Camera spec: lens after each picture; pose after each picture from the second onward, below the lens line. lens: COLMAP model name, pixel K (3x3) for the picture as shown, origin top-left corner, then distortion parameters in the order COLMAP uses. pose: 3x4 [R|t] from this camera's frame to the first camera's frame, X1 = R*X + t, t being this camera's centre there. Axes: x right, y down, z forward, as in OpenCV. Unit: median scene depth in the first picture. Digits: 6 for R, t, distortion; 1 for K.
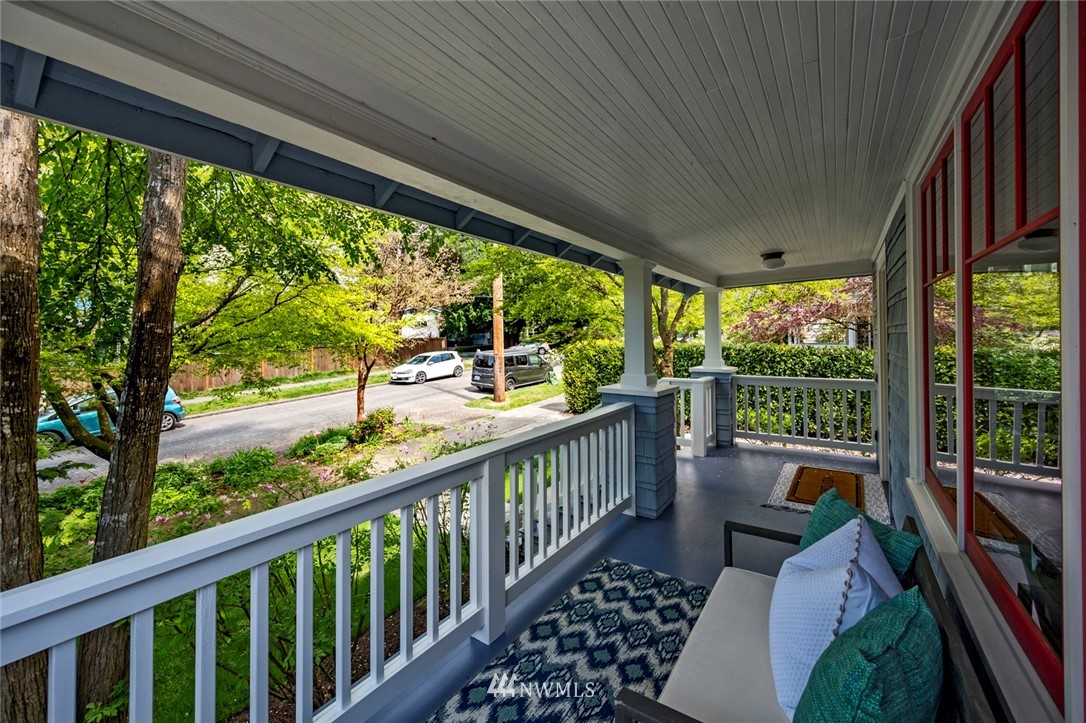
lens RADIAL K [[455.1, 0, 544.0], [0, 455.1, 333.0], [0, 0, 1]] dist [0.000418, 0.000021]
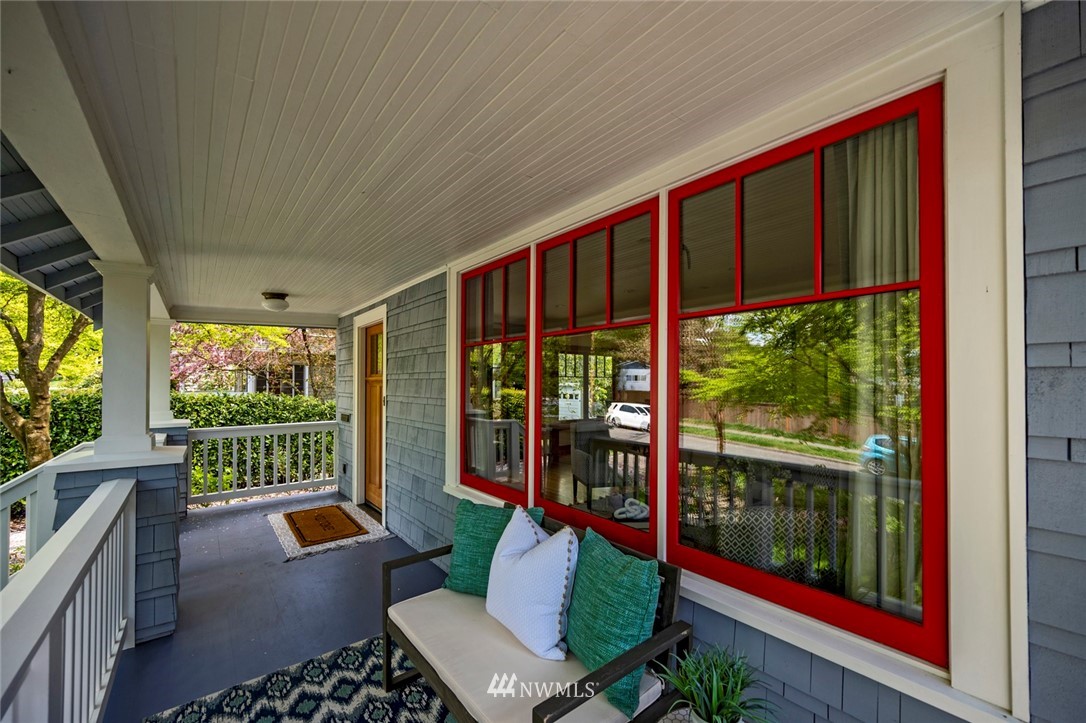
lens RADIAL K [[450.9, 0, 543.0], [0, 450.9, 381.2], [0, 0, 1]] dist [0.065201, 0.000016]
pose [[0.336054, 0.006894, 0.941818, -0.213819], [-0.008388, 0.999955, -0.004326, 0.006017], [-0.941805, -0.006447, 0.336097, 0.154665]]
